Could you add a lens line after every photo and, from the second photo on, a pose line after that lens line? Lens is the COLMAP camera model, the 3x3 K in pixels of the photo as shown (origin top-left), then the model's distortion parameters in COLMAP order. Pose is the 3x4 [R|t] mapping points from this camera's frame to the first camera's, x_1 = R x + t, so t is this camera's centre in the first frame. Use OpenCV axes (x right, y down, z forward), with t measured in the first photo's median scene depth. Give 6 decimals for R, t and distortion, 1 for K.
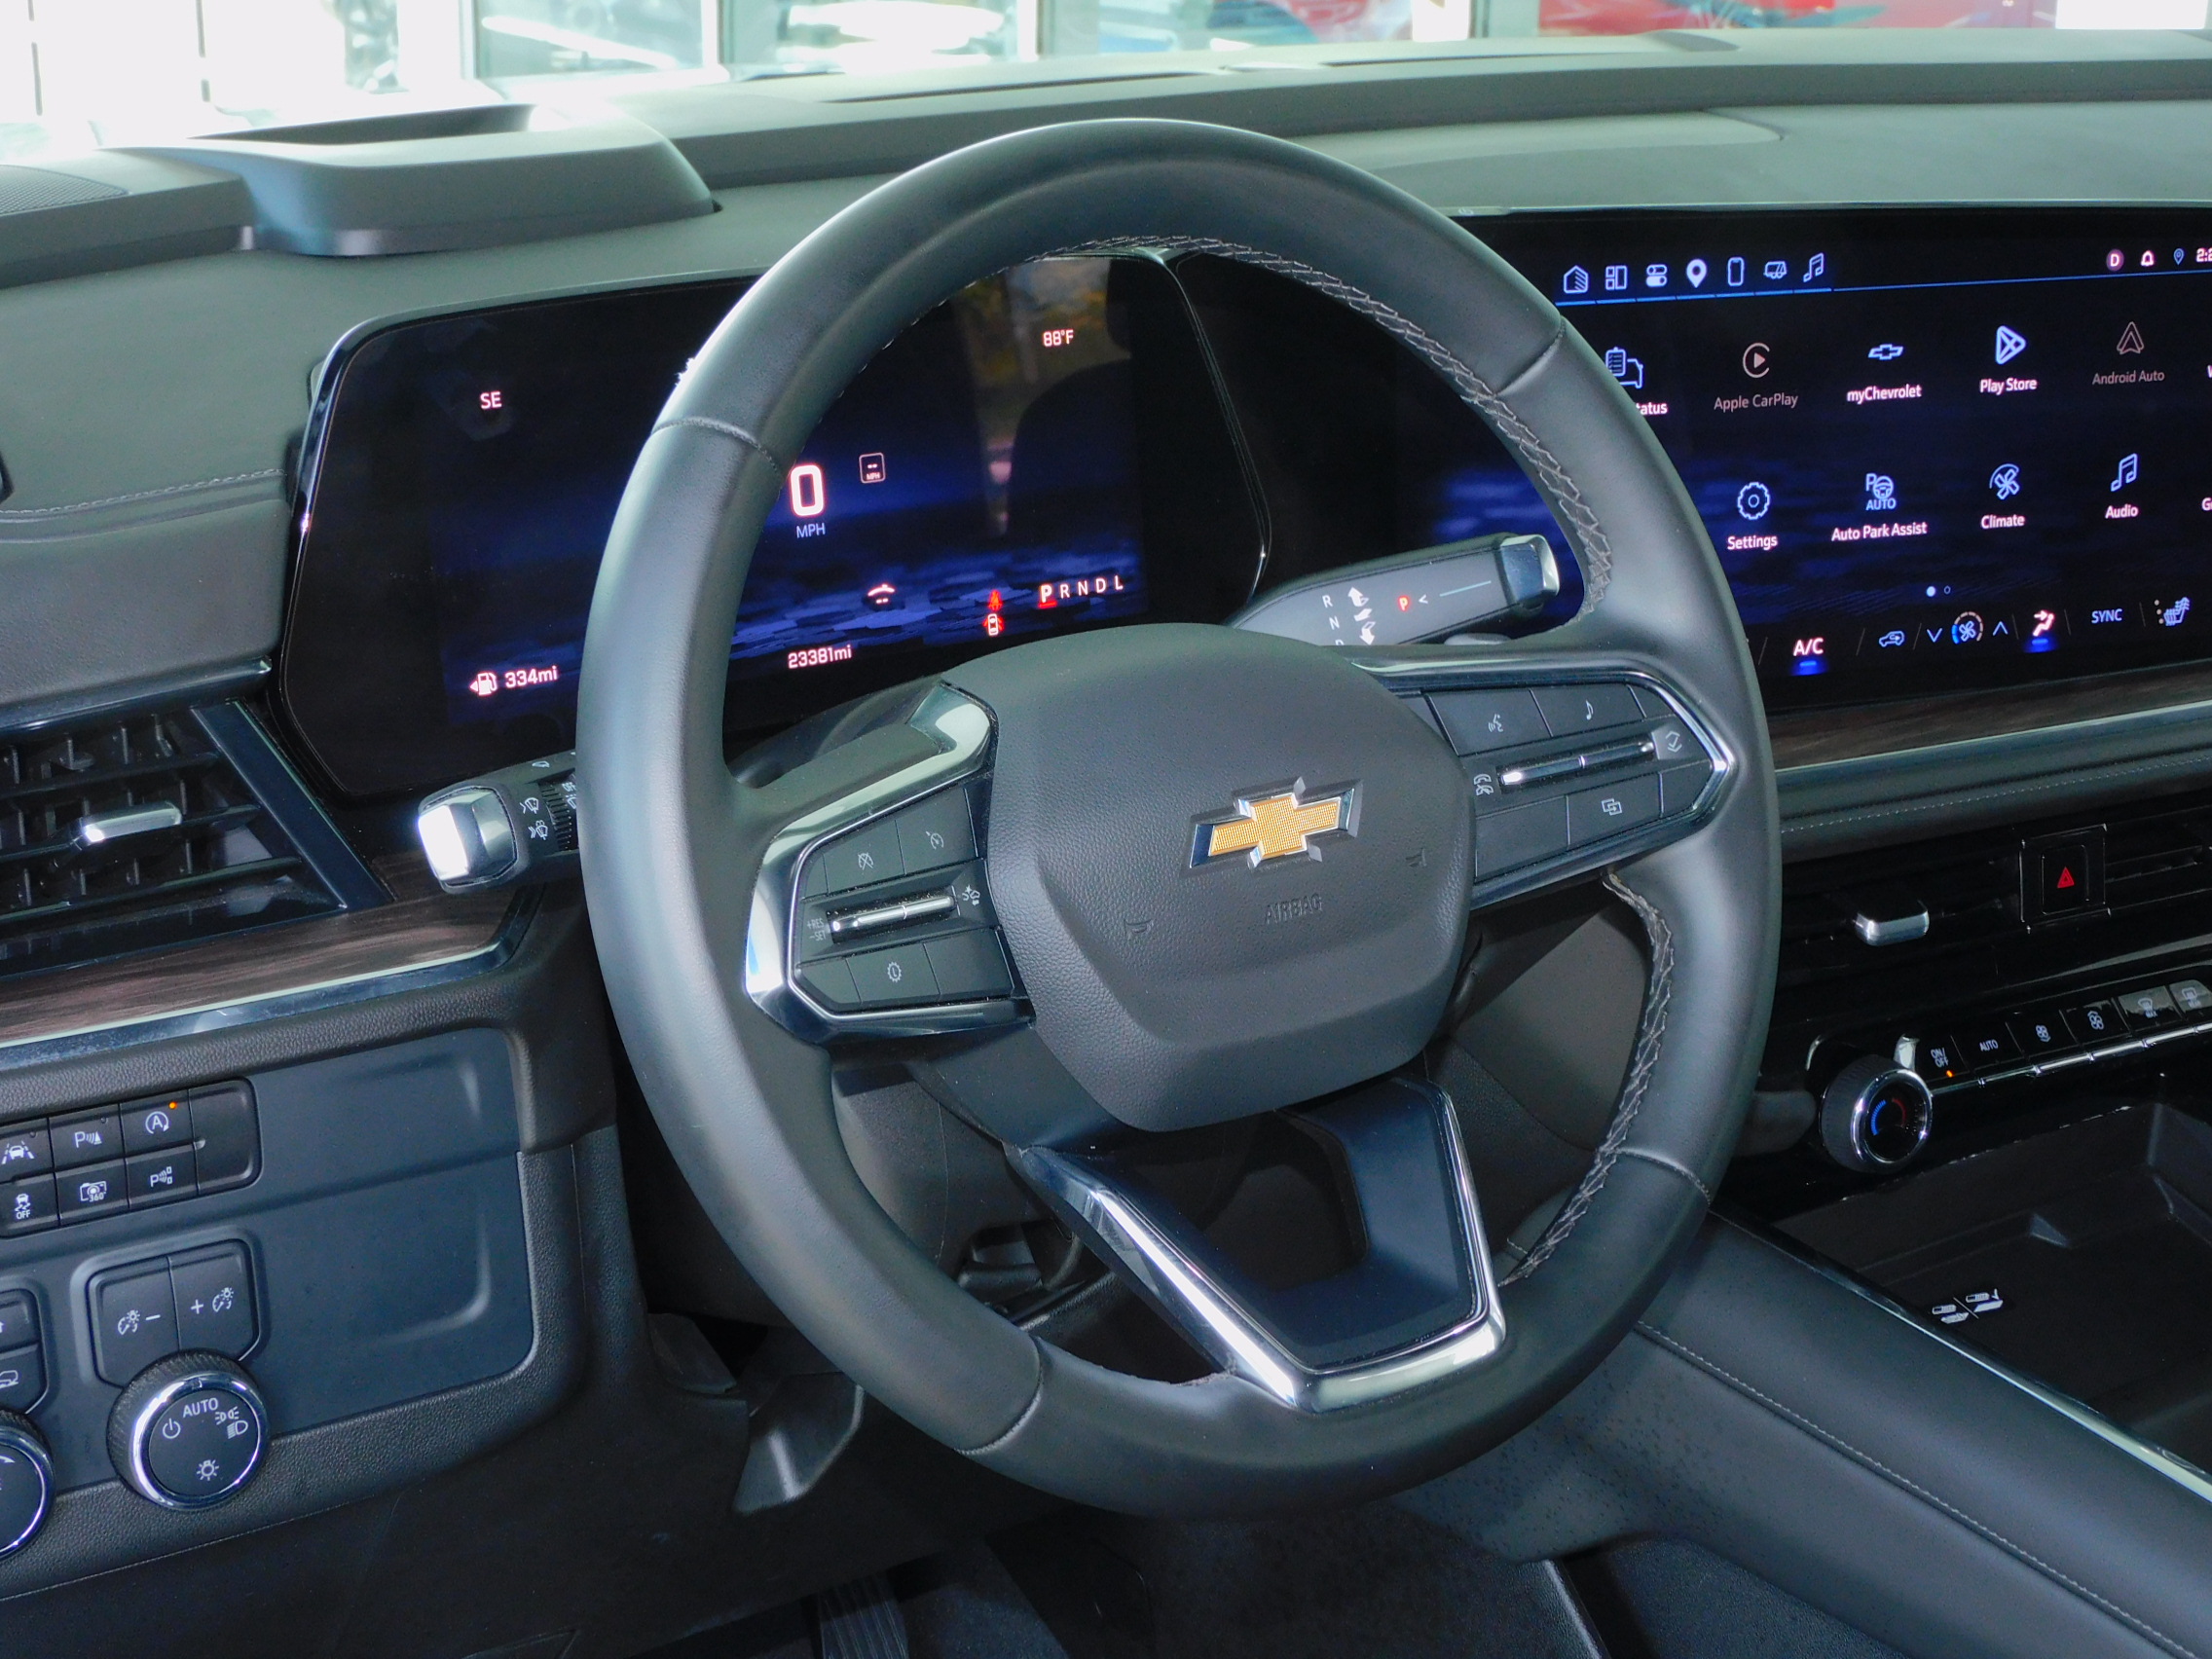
lens RADIAL K [[3477.7, 0, 1106.0], [0, 3477.7, 829.5], [0, 0, 1]] dist [-0.019799, -0.040974]
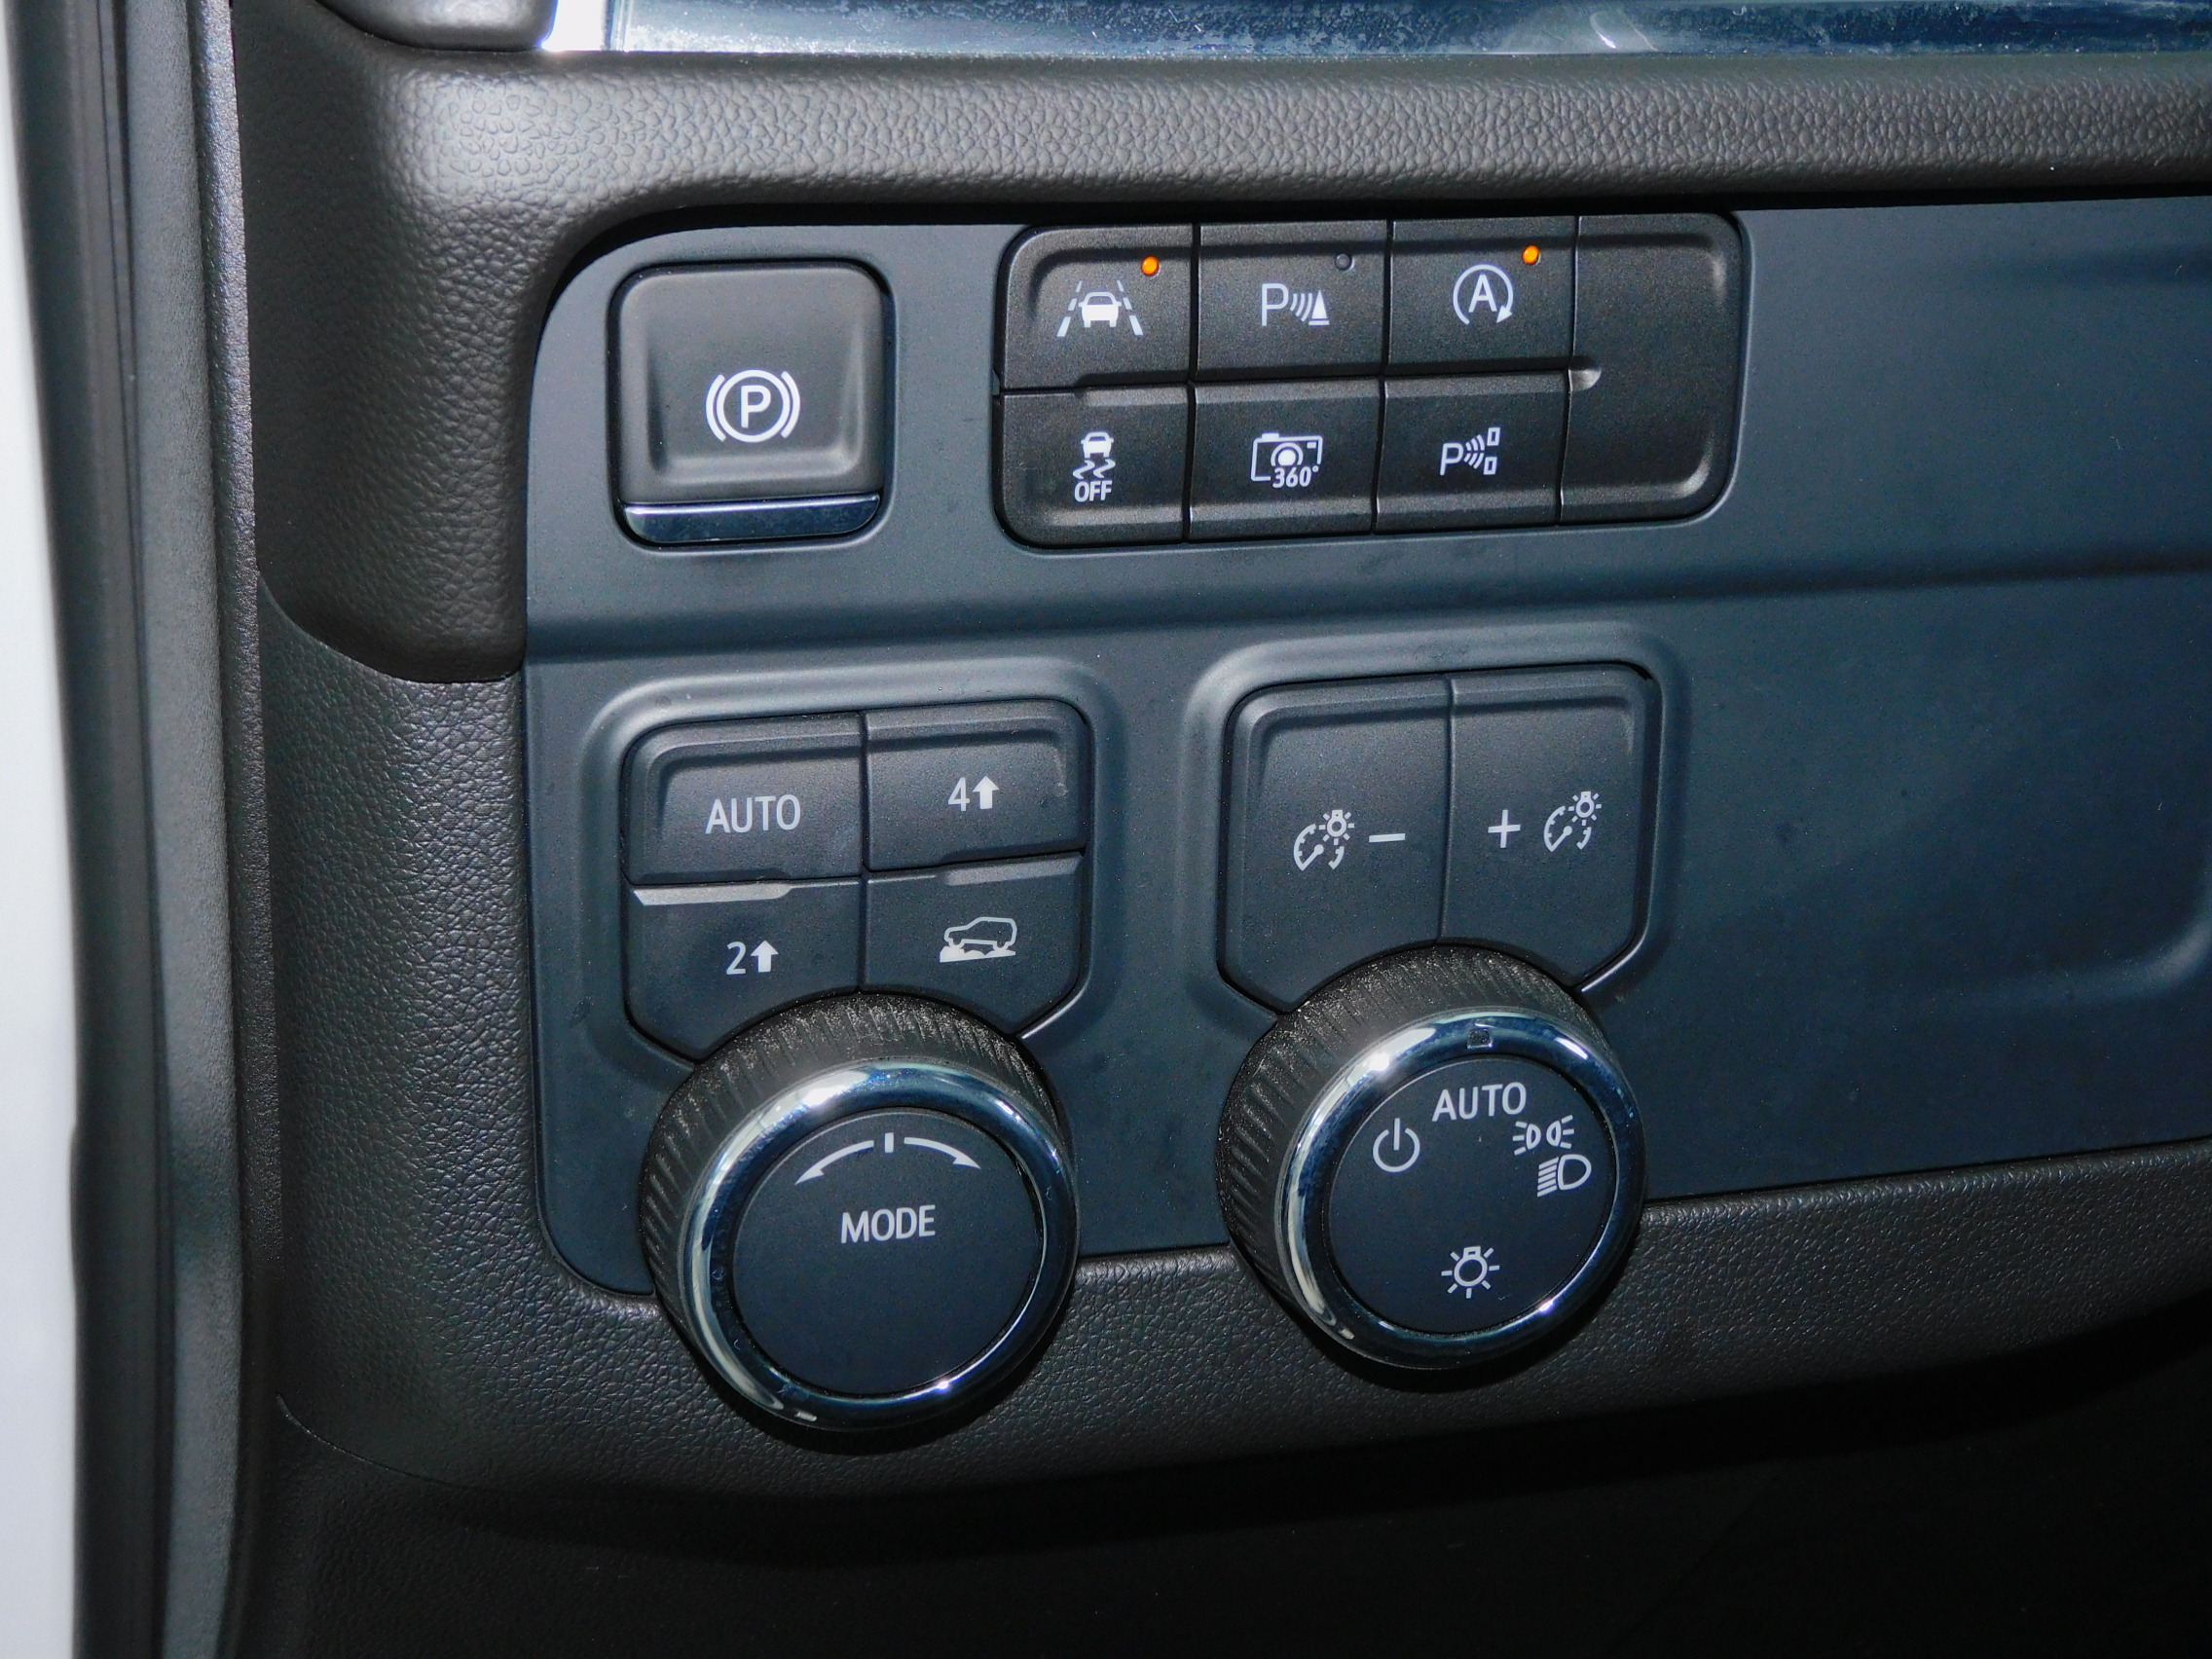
lens RADIAL K [[4021.4, 0, 1106.5], [0, 4021.4, 869.5], [0, 0, 1]] dist [-0.046280, -0.011609]
pose [[0.954903, 0.158267, -0.251220, -0.196998], [-0.131243, 0.983937, 0.121009, 0.097096], [0.266336, -0.082581, 0.960336, 0.588908]]
